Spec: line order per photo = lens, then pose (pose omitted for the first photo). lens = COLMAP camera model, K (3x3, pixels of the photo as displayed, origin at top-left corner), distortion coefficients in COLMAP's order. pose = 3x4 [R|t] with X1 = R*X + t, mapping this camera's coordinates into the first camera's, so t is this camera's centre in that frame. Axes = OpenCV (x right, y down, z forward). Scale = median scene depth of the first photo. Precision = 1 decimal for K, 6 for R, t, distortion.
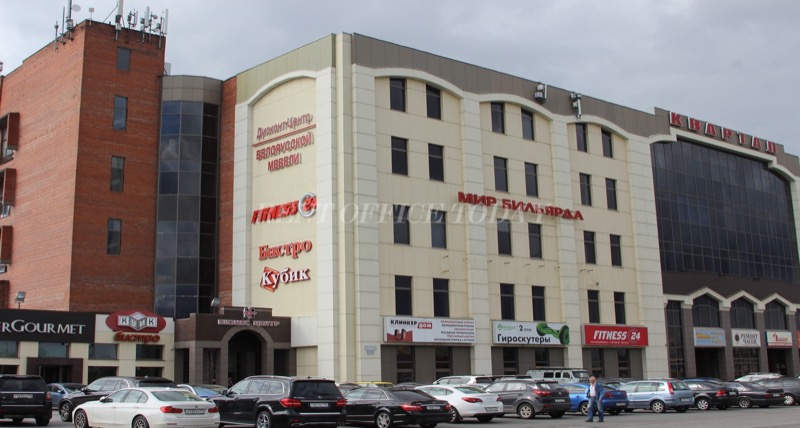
lens RADIAL K [[1055.7, 0, 400.0], [0, 1055.7, 214.0], [0, 0, 1]] dist [-0.172533, 0.046335]
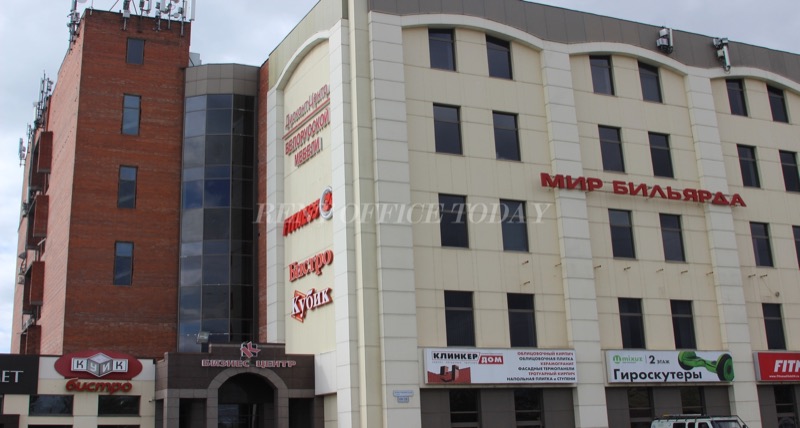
lens RADIAL K [[994.2, 0, 384.6], [0, 994.2, 147.1], [0, 0, 1]] dist [-0.114879, 0.049987]
pose [[0.955273, -0.093011, -0.280716, 0.145735], [0.057253, 0.989459, -0.133011, 0.045929], [0.290129, 0.110990, 0.950530, 0.314002]]
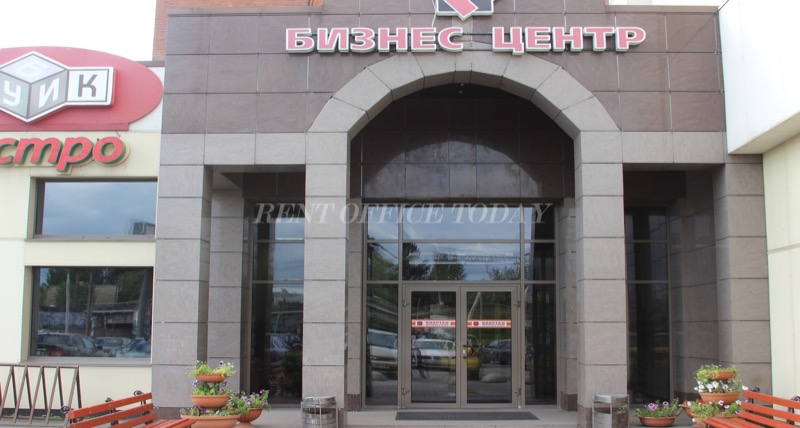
lens RADIAL K [[1055.7, 0, 400.0], [0, 1055.7, 214.0], [0, 0, 1]] dist [-0.172533, 0.046335]
pose [[0.727077, -0.056748, -0.684206, -0.016517], [0.095959, 0.995196, 0.019430, 0.120630], [0.679817, -0.079783, 0.729029, 0.770615]]
